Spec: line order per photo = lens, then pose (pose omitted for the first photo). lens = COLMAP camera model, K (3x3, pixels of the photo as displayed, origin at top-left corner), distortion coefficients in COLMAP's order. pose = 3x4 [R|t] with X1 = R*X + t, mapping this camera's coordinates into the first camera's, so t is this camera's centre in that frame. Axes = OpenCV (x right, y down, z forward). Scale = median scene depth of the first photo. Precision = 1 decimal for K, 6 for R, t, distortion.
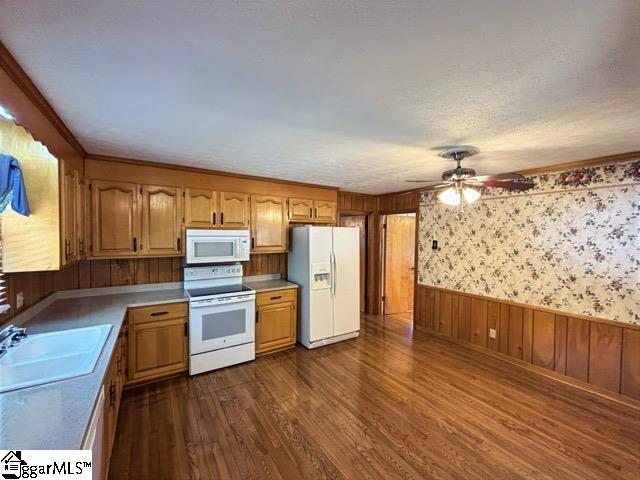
lens RADIAL K [[262.8, 0, 317.9], [0, 262.8, 241.8], [0, 0, 1]] dist [0.000894, -0.000218]
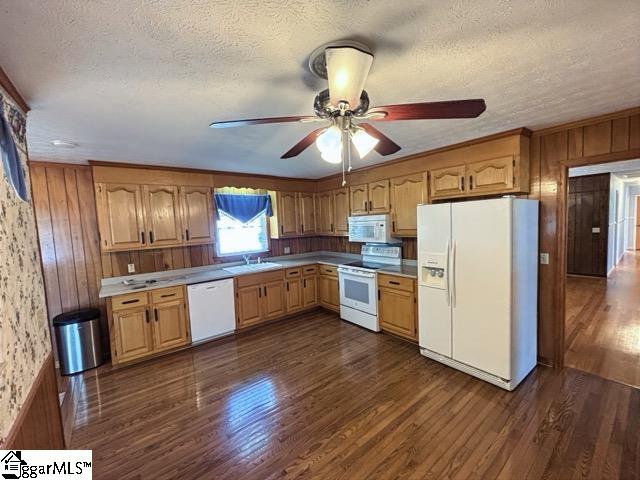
lens RADIAL K [[262.8, 0, 320.2], [0, 262.8, 241.9], [0, 0, 1]] dist [0.000894, -0.000218]
pose [[0.080565, 0.062489, -0.994789, 0.814128], [0.018487, 0.997768, 0.064173, -0.006505], [0.996578, -0.023561, 0.079230, 0.680204]]
